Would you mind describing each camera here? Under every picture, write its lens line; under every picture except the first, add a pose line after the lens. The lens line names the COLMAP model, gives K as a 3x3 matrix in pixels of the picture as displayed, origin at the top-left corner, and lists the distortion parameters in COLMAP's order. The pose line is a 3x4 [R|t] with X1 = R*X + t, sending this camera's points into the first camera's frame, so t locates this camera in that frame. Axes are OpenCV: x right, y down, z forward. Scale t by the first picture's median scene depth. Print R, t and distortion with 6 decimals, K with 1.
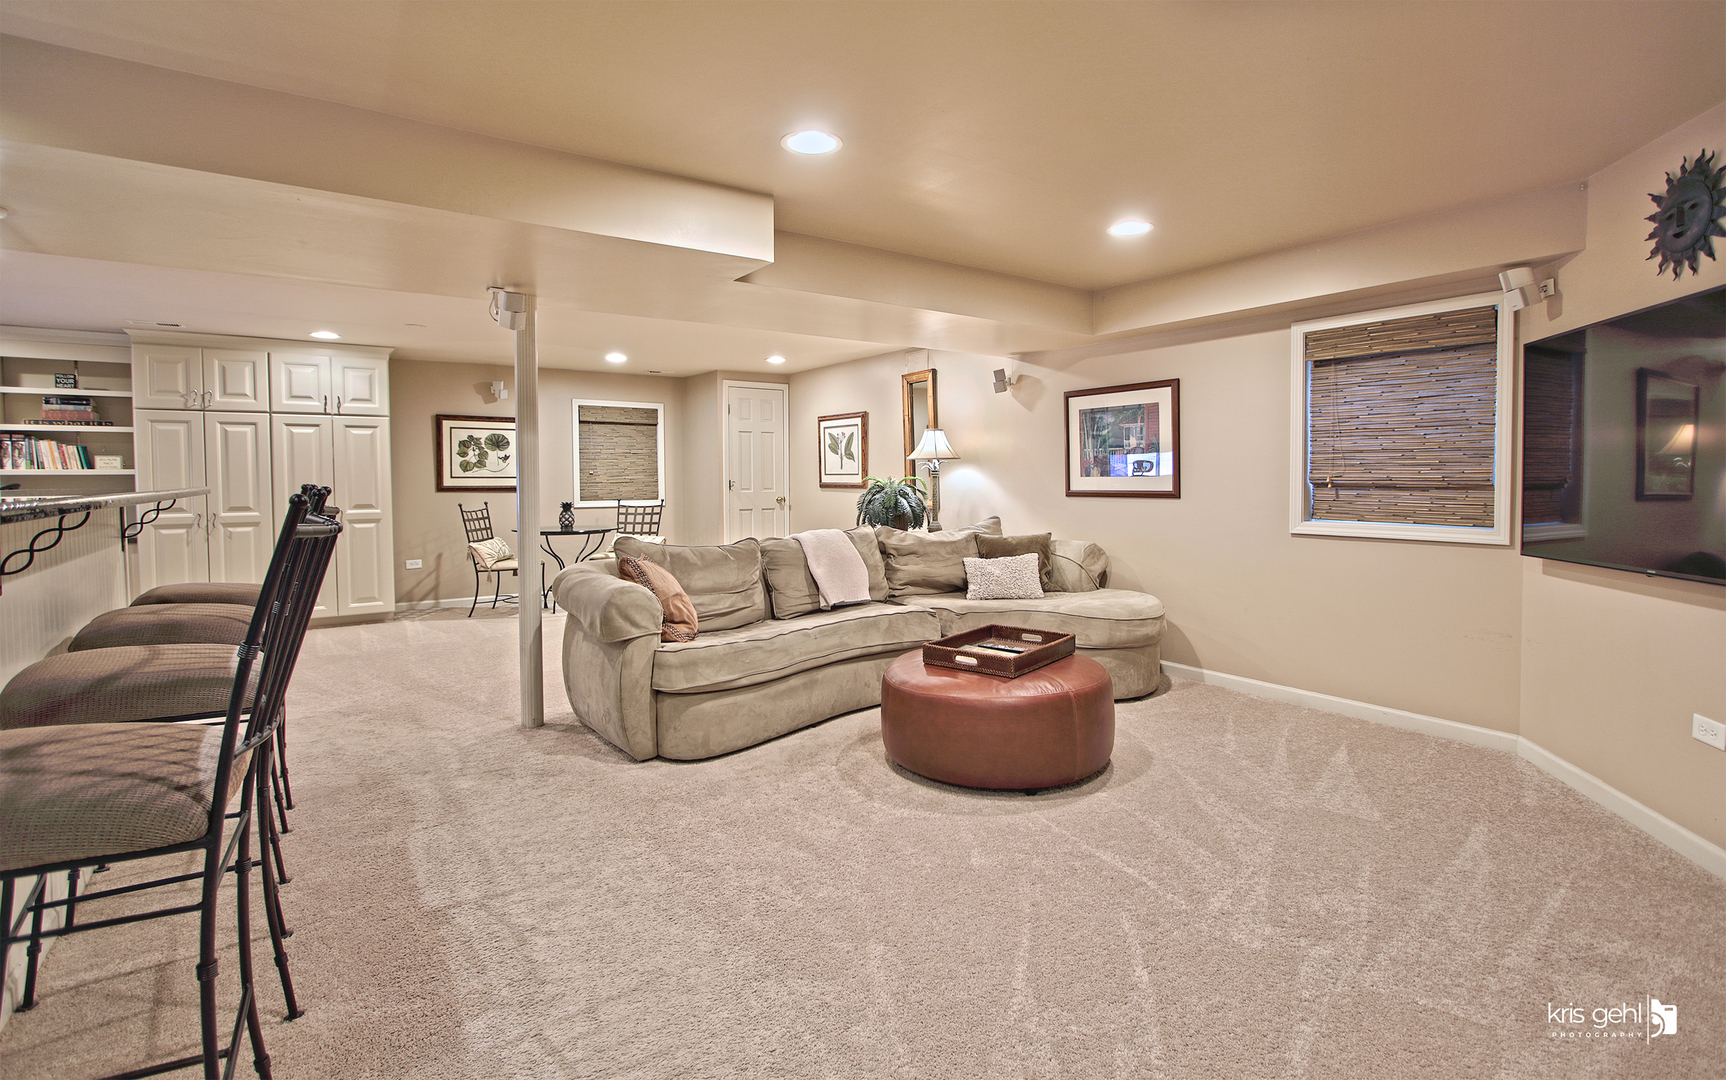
lens RADIAL K [[812.6, 0, 870.4], [0, 812.6, 500.7], [0, 0, 1]] dist [-0.012401, 0.000004]
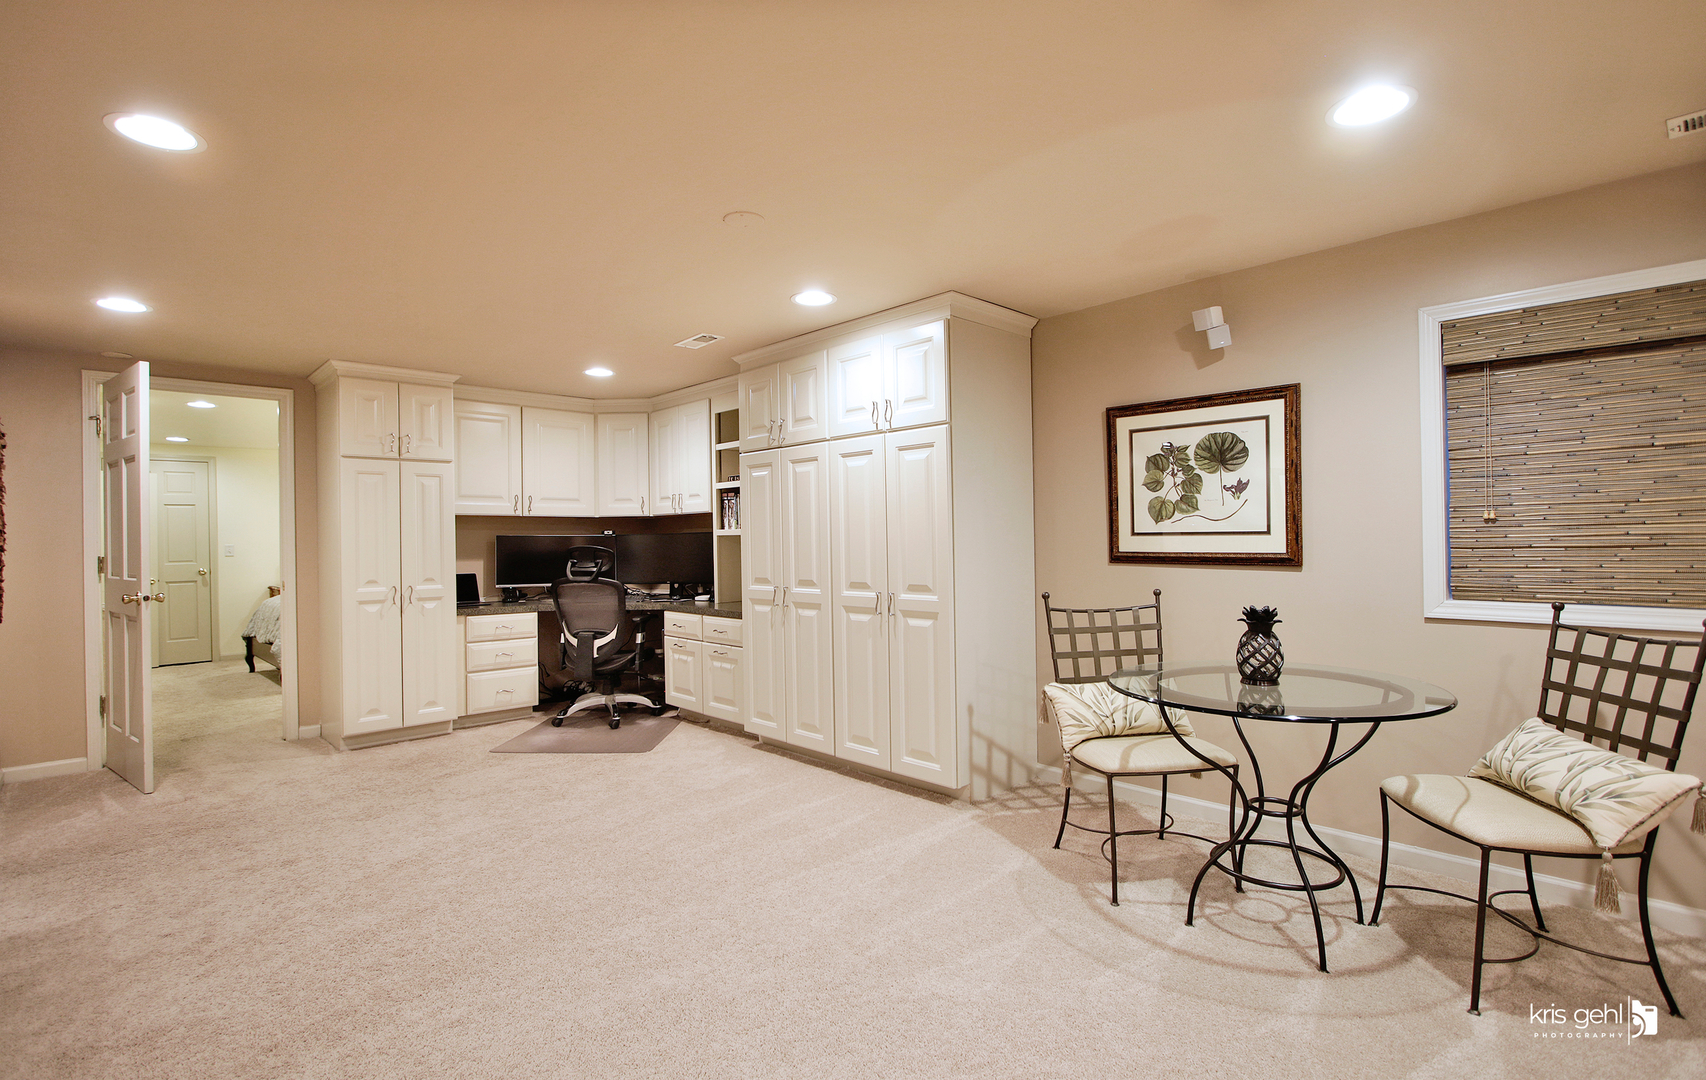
lens RADIAL K [[803.2, 0, 861.3], [0, 803.2, 538.3], [0, 0, 1]] dist [-0.012401, 0.000004]
pose [[0.175372, 0.003115, -0.984497, -0.073120], [-0.014405, 0.999896, 0.000597, -0.024219], [0.984397, 0.014077, 0.175399, 0.761009]]
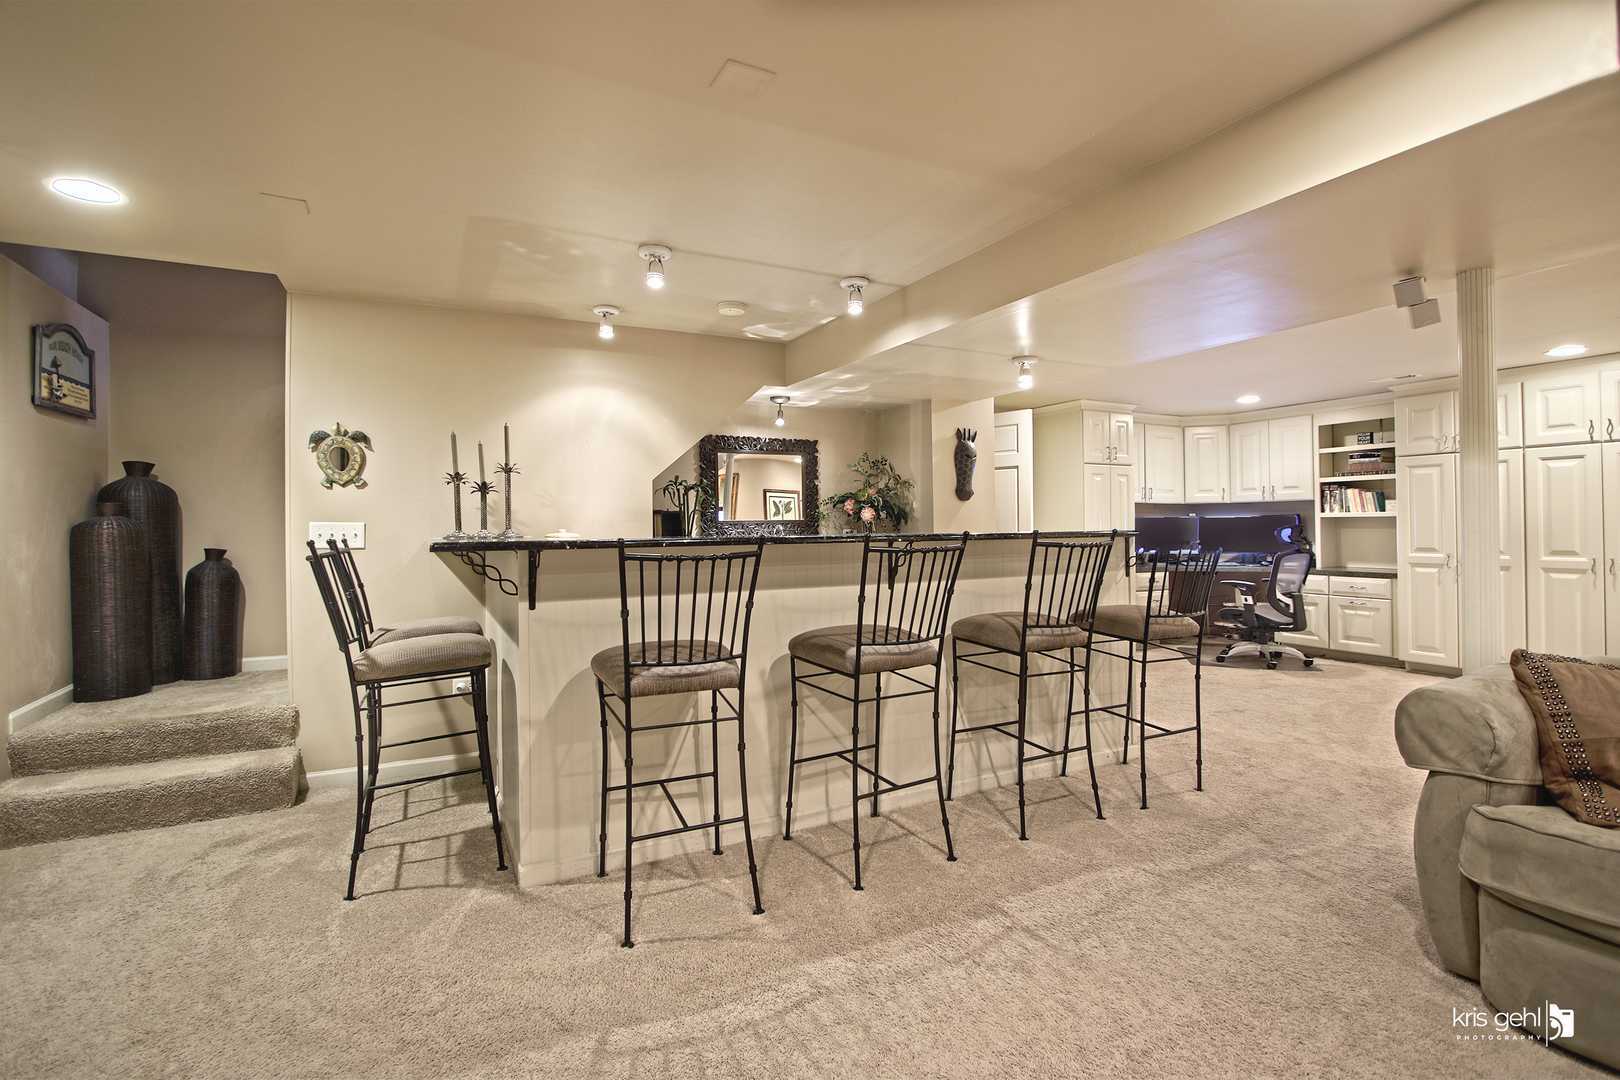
lens RADIAL K [[745.2, 0, 804.5], [0, 745.2, 523.4], [0, 0, 1]] dist [-0.009201, -0.000699]
pose [[-0.115082, 0.003552, -0.993350, 0.151442], [-0.020310, 0.999776, 0.005928, -0.009686], [0.993148, 0.020857, -0.114984, 0.241616]]
